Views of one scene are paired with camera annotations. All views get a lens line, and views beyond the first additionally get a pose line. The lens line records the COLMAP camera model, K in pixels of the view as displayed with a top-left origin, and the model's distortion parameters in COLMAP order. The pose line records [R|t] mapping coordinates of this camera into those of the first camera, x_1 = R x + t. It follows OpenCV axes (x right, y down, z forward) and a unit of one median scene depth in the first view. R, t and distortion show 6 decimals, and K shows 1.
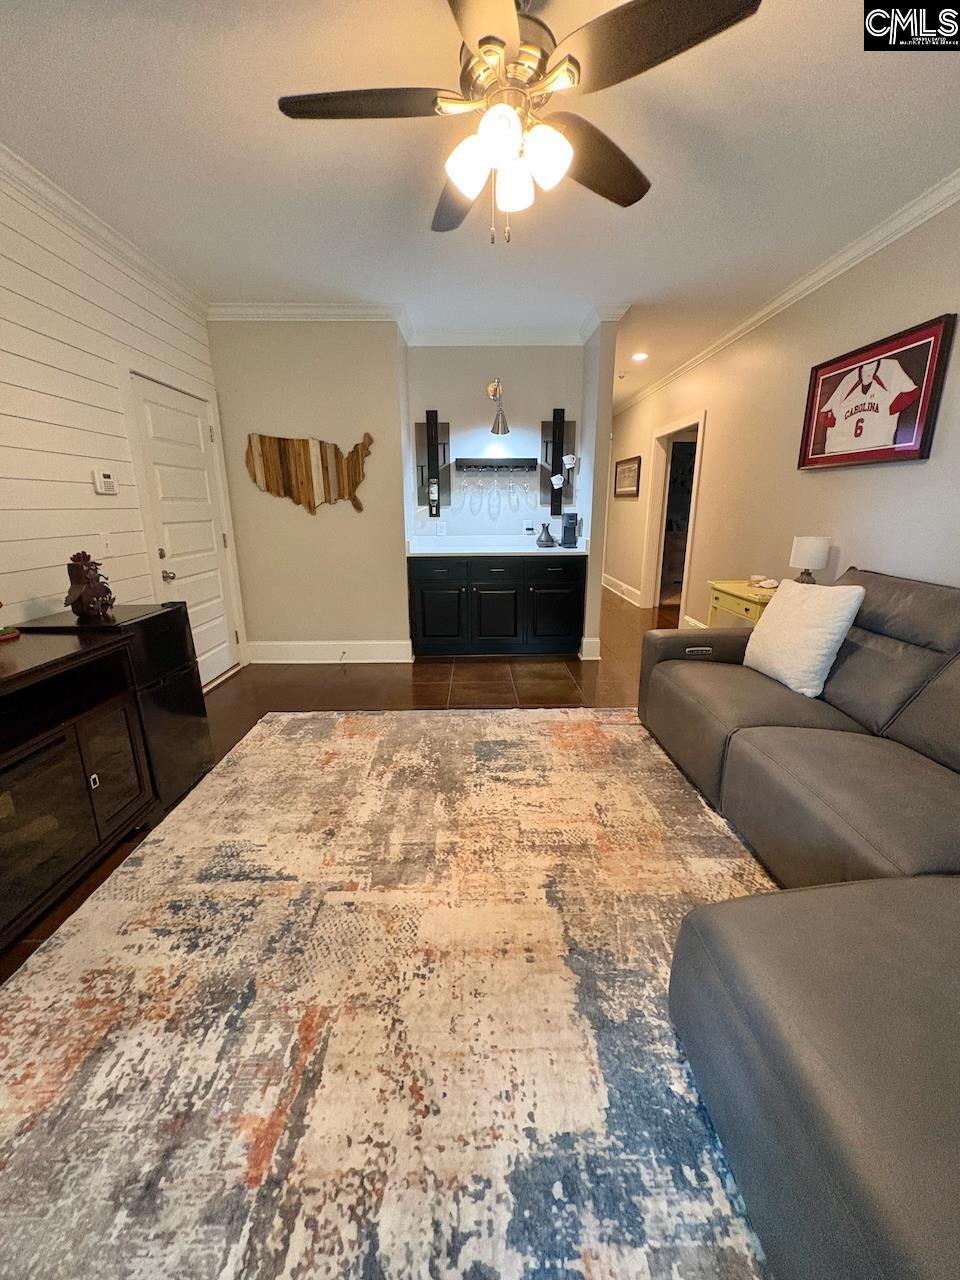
lens RADIAL K [[507.1, 0, 482.1], [0, 507.1, 631.8], [0, 0, 1]] dist [0.001148, -0.000735]
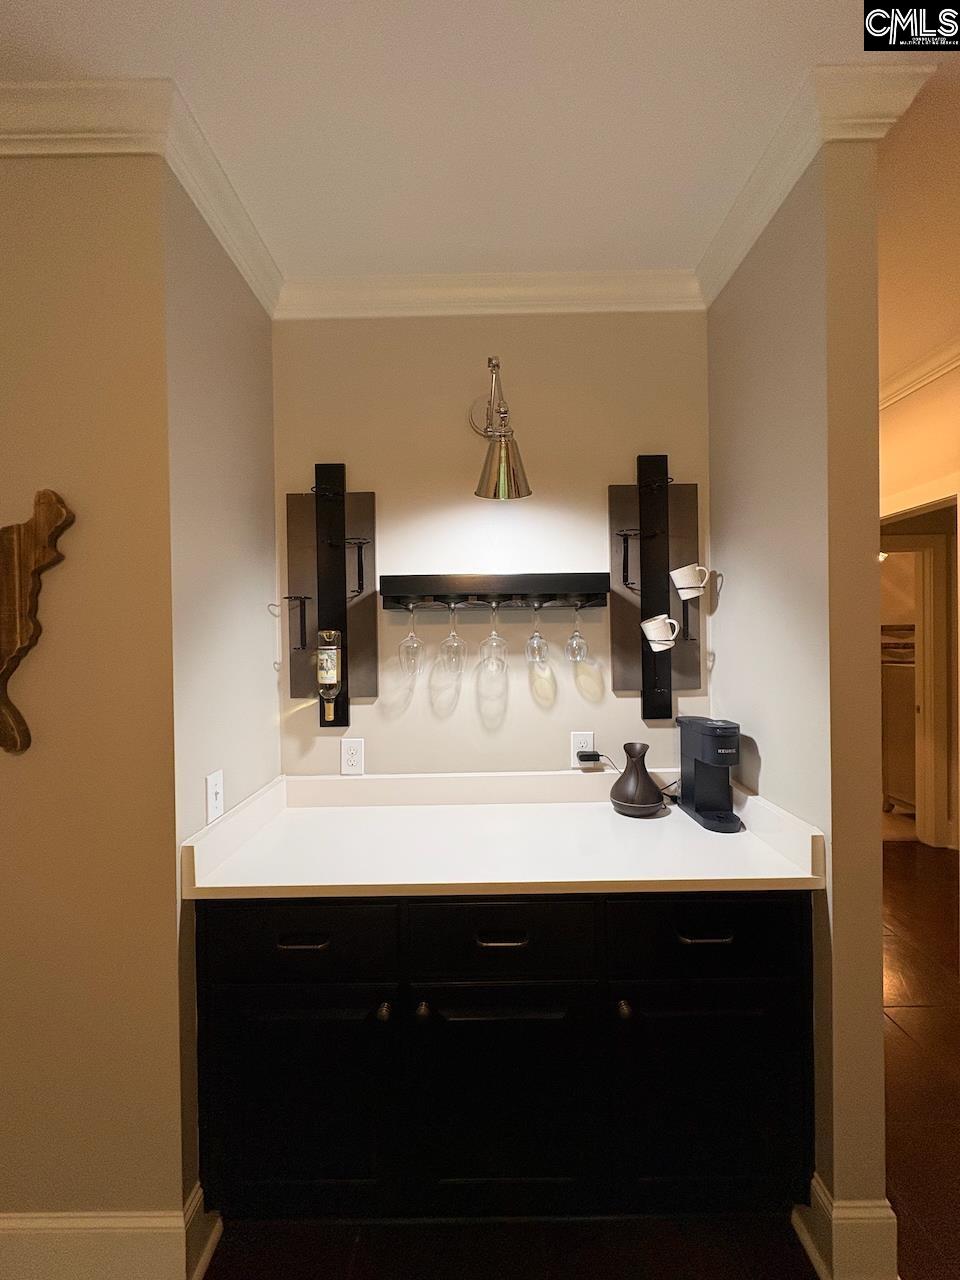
lens RADIAL K [[507.1, 0, 482.2], [0, 507.1, 642.5], [0, 0, 1]] dist [0.001148, -0.000735]
pose [[0.999876, -0.011600, -0.010659, 0.025866], [0.008763, 0.971811, -0.235599, -0.242451], [0.013092, 0.235476, 0.971792, 0.761090]]
